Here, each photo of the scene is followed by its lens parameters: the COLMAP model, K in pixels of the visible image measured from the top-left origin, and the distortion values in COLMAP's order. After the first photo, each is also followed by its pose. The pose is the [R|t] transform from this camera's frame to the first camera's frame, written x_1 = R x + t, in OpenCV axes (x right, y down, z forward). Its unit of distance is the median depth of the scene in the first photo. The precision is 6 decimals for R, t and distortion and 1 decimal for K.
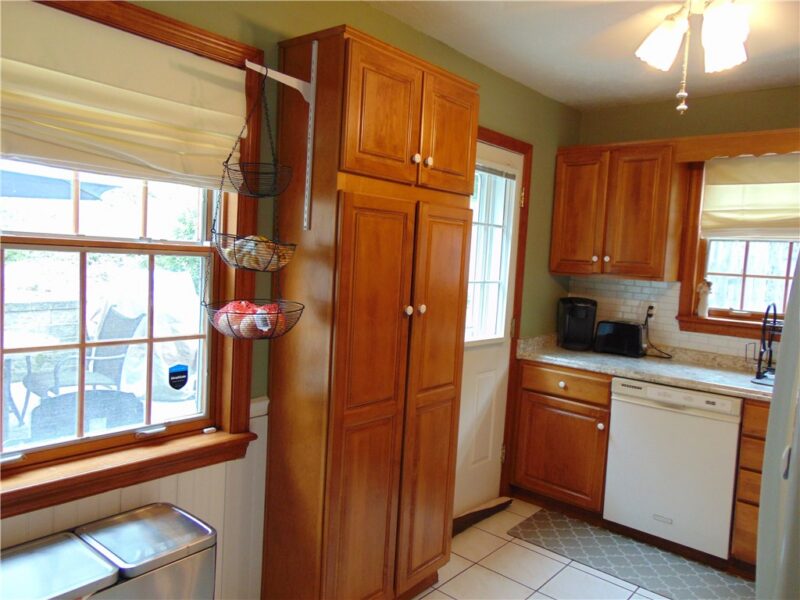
lens RADIAL K [[586.1, 0, 402.6], [0, 586.1, 298.6], [0, 0, 1]] dist [-0.015218, 0.020302]
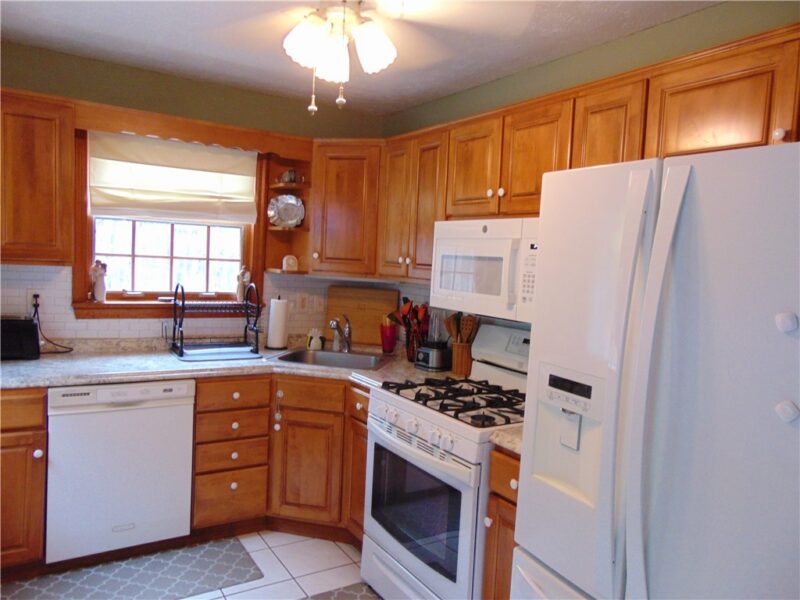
lens RADIAL K [[586.1, 0, 401.4], [0, 586.1, 298.7], [0, 0, 1]] dist [-0.015218, 0.020302]
pose [[0.301839, -0.099961, 0.948104, -0.228949], [0.035141, 0.994979, 0.093715, -0.044802], [-0.952711, 0.005031, 0.303836, 0.273520]]
